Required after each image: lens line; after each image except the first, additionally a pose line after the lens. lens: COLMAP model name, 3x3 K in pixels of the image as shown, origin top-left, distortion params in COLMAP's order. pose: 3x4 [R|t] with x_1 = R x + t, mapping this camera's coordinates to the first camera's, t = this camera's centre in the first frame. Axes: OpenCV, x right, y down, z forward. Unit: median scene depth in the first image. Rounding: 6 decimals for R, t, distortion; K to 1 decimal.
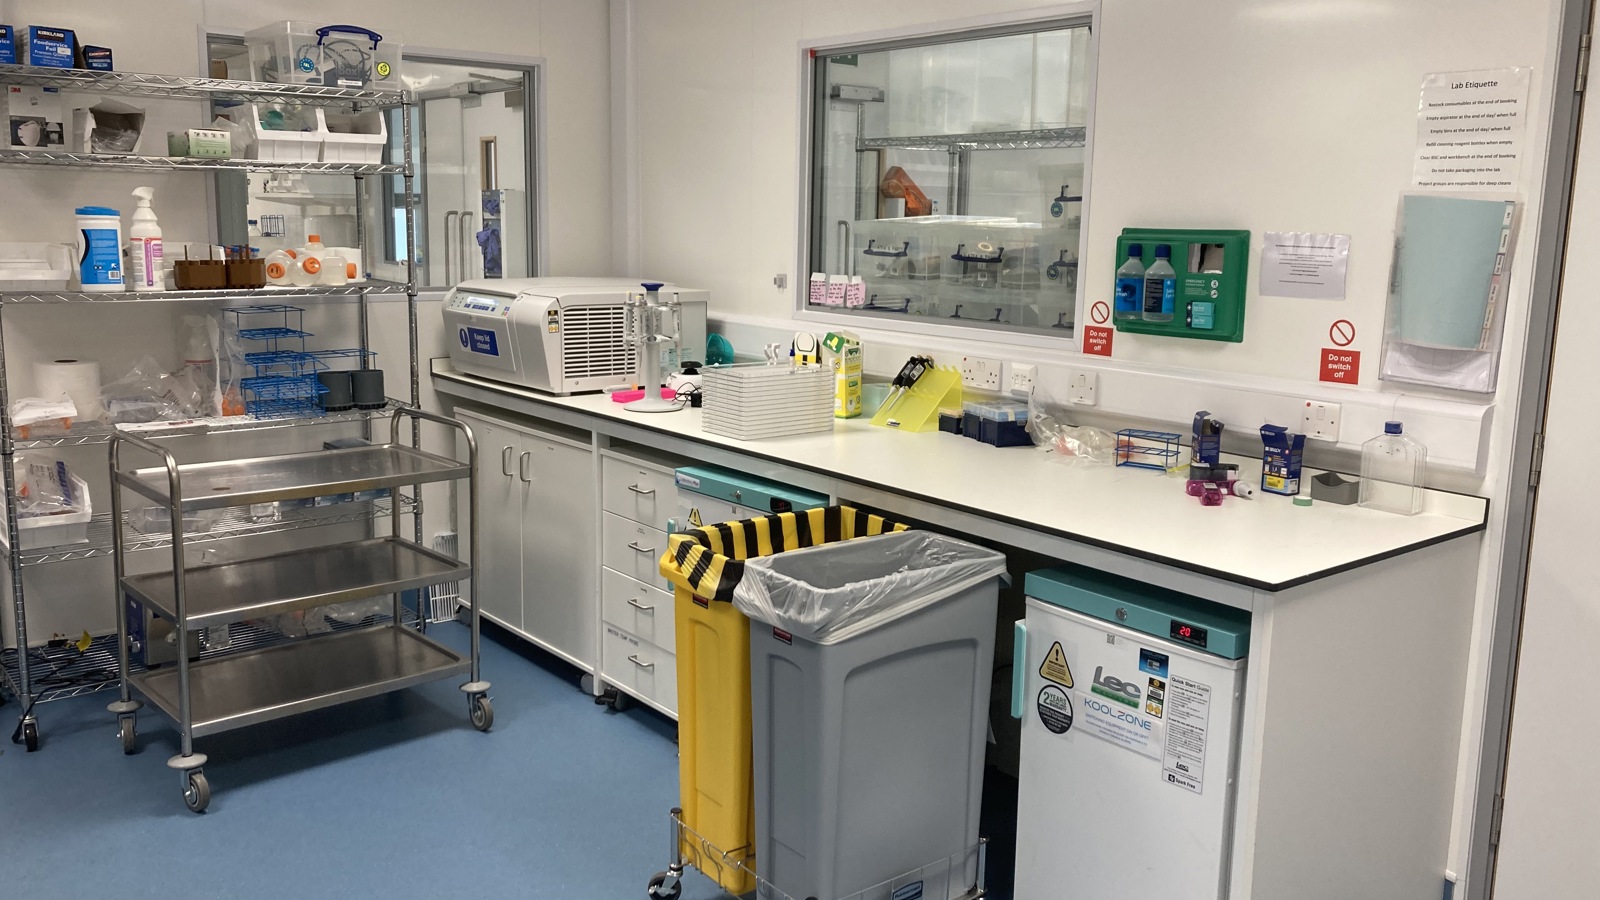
lens RADIAL K [[1315.6, 0, 799.5], [0, 1315.6, 445.4], [0, 0, 1]] dist [0.006901, 0.001022]
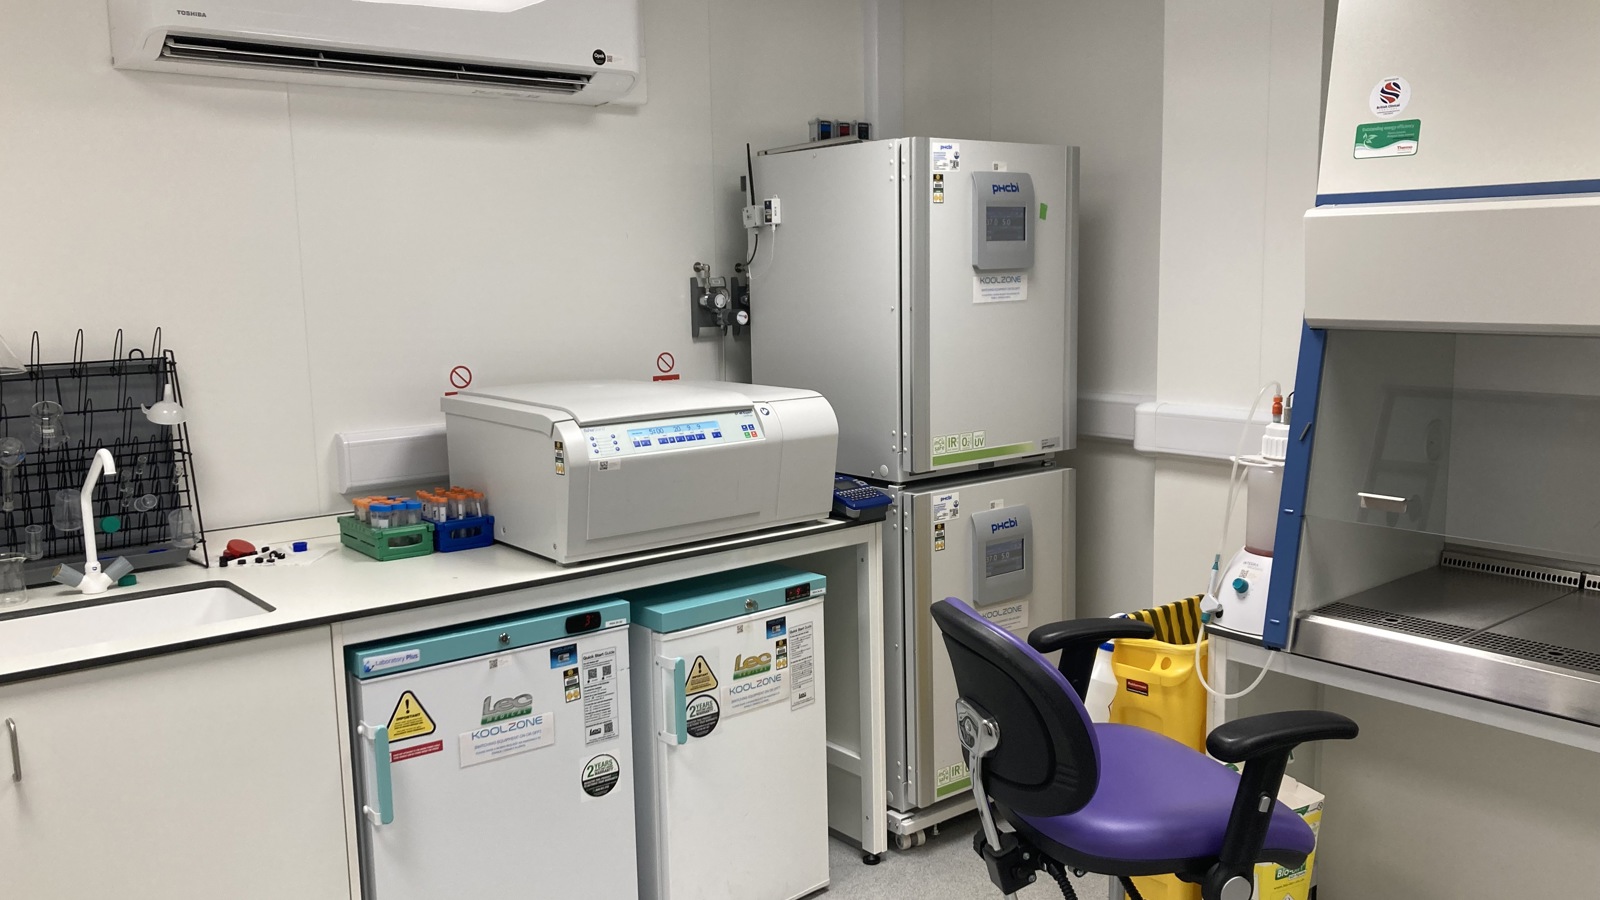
lens RADIAL K [[1315.6, 0, 800.8], [0, 1315.6, 453.4], [0, 0, 1]] dist [0.006901, 0.001022]
pose [[-0.023917, -0.162709, 0.986384, -0.931670], [0.184525, 0.968995, 0.164315, -0.196667], [-0.982537, 0.185942, 0.006848, 0.918479]]
